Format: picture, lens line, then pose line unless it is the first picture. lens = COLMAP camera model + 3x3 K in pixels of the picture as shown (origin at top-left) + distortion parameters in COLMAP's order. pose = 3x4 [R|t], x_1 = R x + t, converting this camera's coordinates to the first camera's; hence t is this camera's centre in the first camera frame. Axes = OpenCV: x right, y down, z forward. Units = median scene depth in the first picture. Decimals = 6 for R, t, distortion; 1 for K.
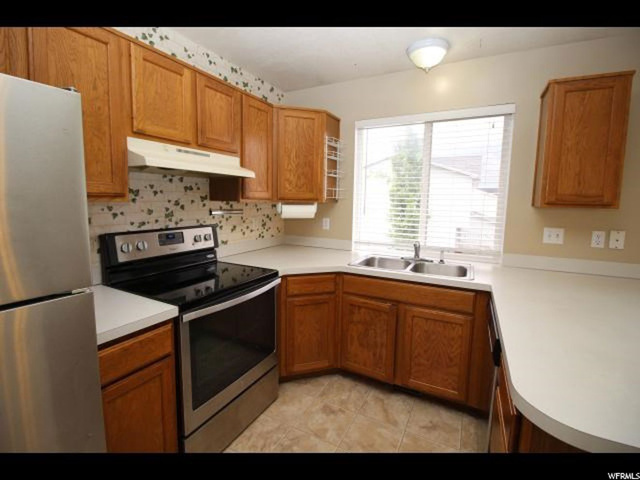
lens RADIAL K [[321.1, 0, 316.3], [0, 321.1, 235.7], [0, 0, 1]] dist [-0.012619, 0.000142]
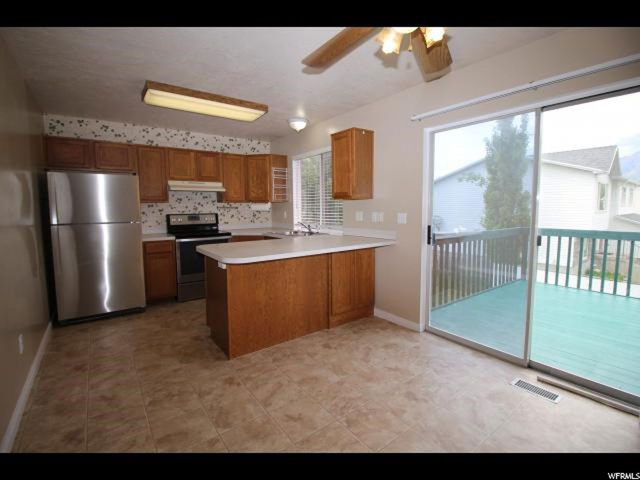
lens RADIAL K [[321.1, 0, 321.5], [0, 321.1, 236.8], [0, 0, 1]] dist [-0.012619, 0.000142]
pose [[0.891285, 0.016115, -0.453158, 1.295318], [-0.025379, 0.999575, -0.014371, 0.137152], [0.452734, 0.024309, 0.891314, -0.623533]]
